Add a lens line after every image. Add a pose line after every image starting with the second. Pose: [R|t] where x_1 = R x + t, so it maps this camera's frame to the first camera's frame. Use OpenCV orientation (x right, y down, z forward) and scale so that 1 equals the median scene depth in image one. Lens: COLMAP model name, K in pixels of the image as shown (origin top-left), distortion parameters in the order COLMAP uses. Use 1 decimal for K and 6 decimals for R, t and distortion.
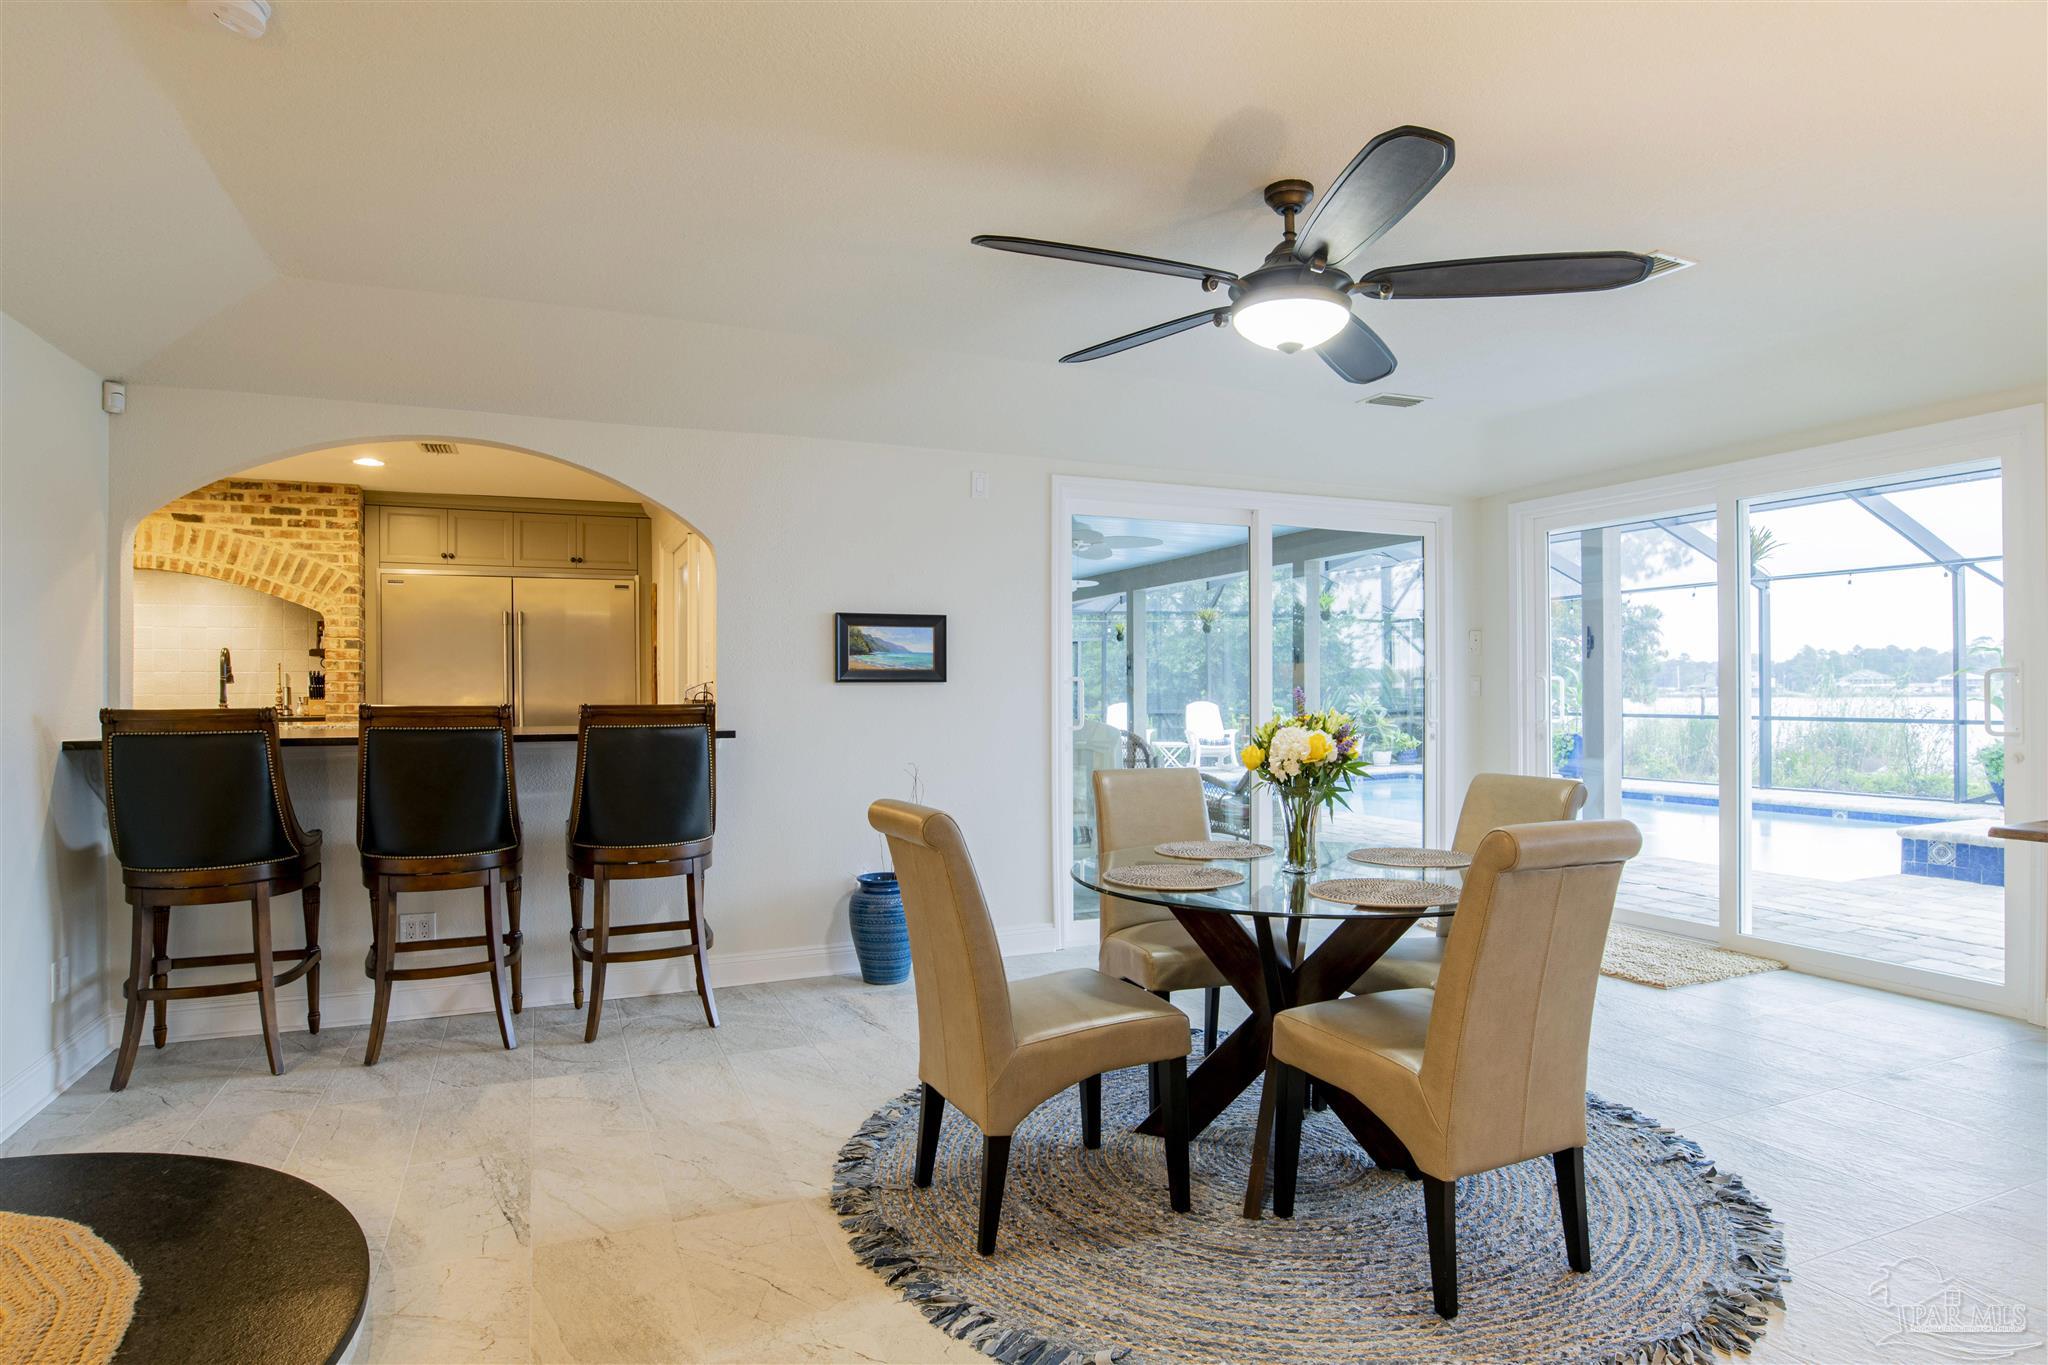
lens RADIAL K [[1105.7, 0, 1019.7], [0, 1105.7, 690.9], [0, 0, 1]] dist [-0.027839, -0.000140]
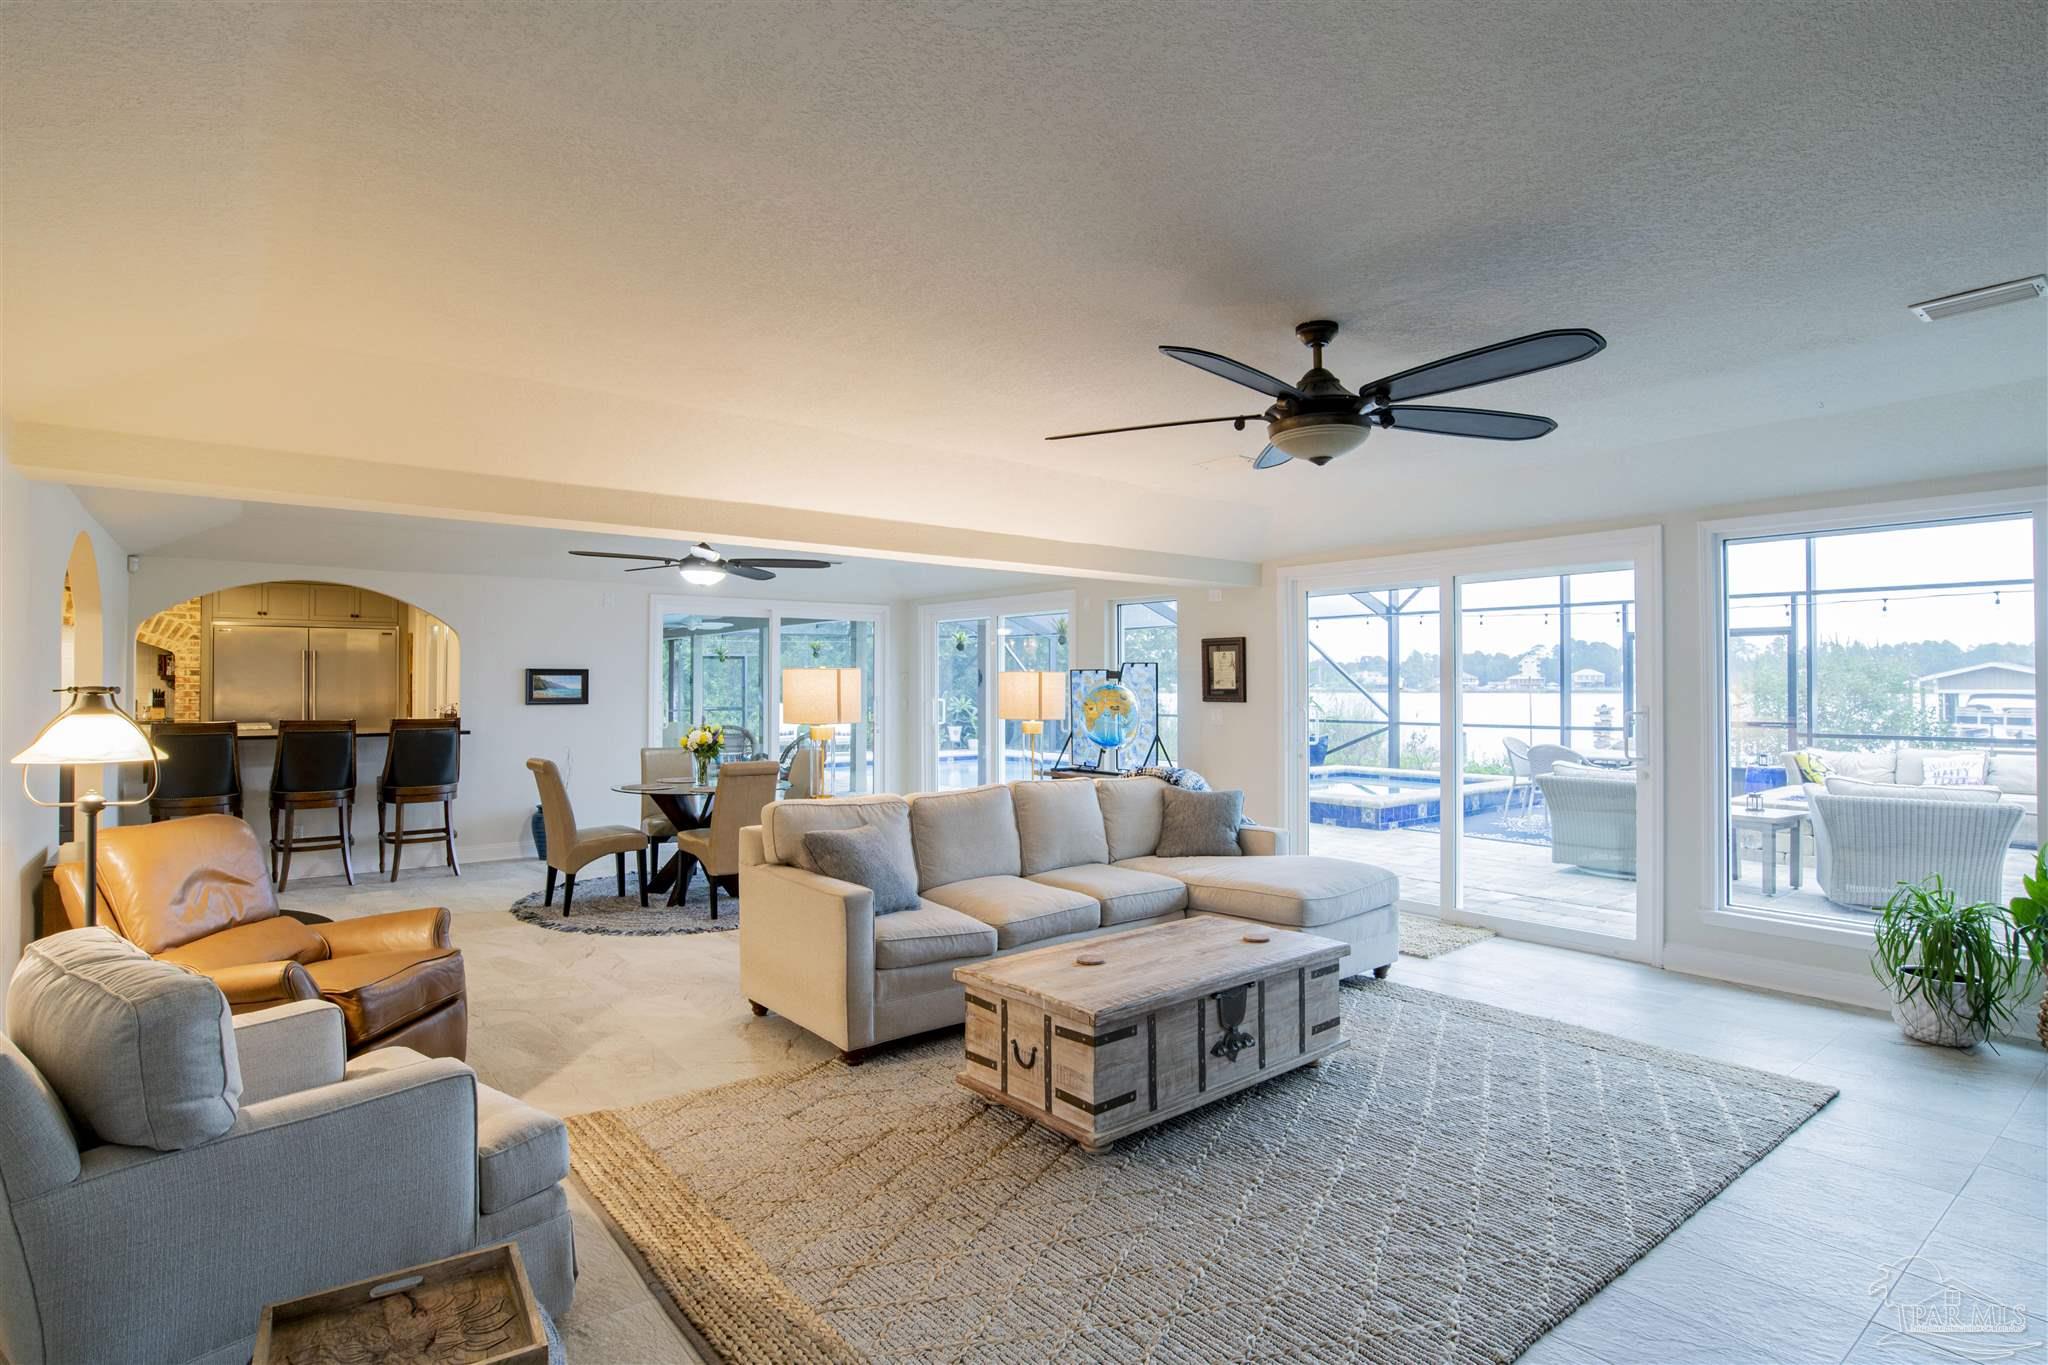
lens RADIAL K [[1056.7, 0, 1019.6], [0, 1056.7, 673.3], [0, 0, 1]] dist [-0.038514, 0.004175]
pose [[0.971321, 0.006541, 0.237681, 0.164973], [-0.004278, 0.999941, -0.010035, -0.033788], [-0.237732, 0.008730, 0.971291, -0.686060]]
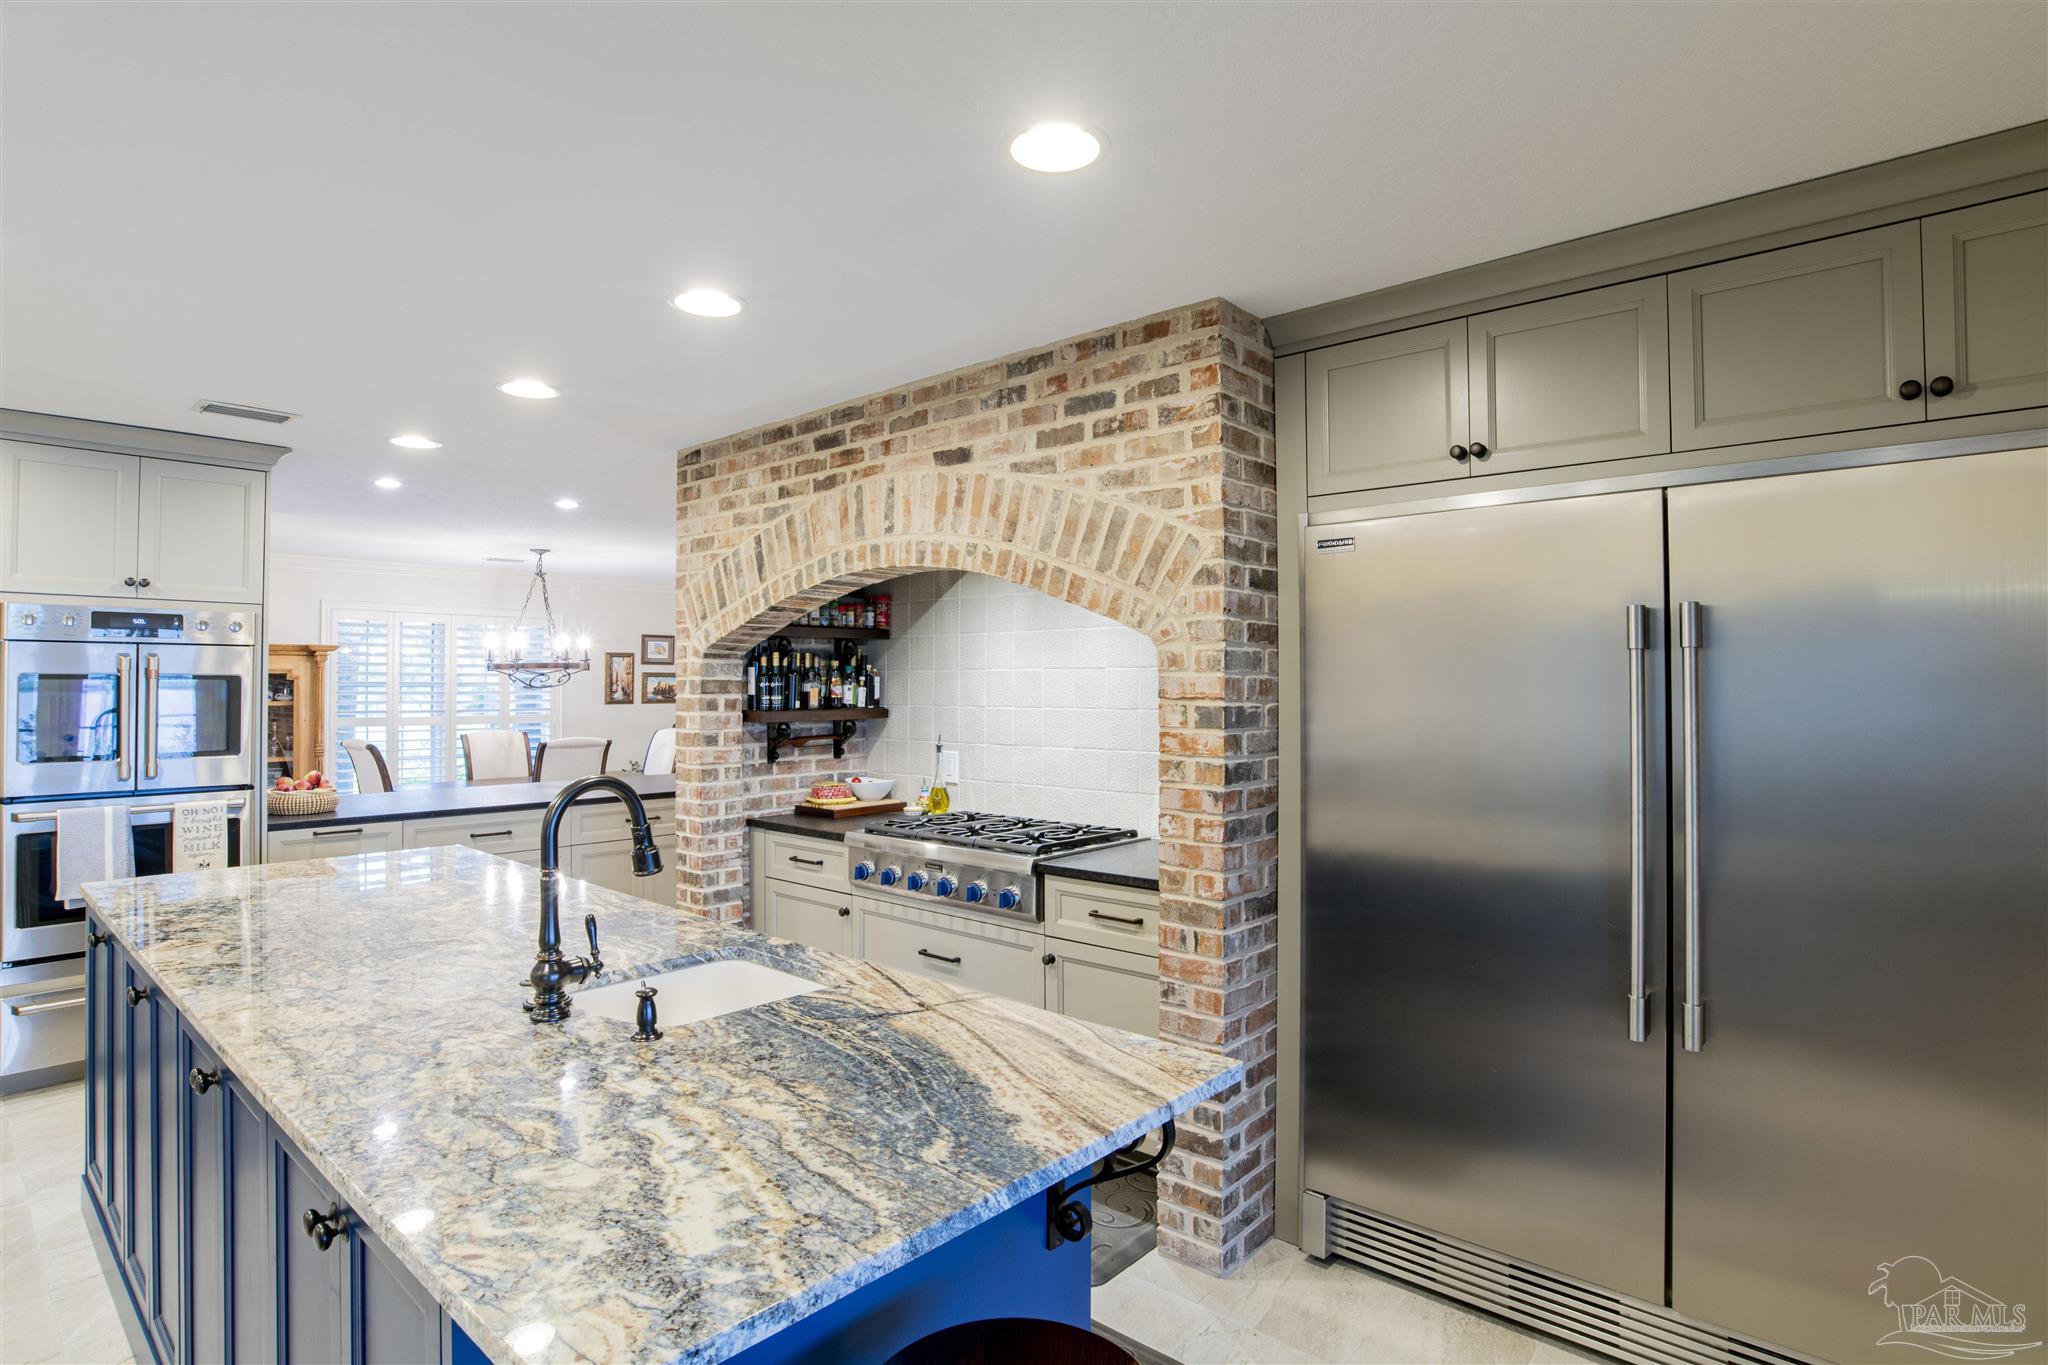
lens RADIAL K [[1056.7, 0, 1021.6], [0, 1056.7, 662.9], [0, 0, 1]] dist [-0.038514, 0.004175]
pose [[0.402202, -0.011365, -0.915481, -0.312589], [-0.003657, 0.999895, -0.014020, -0.058461], [0.915544, 0.008987, 0.402118, 0.825184]]
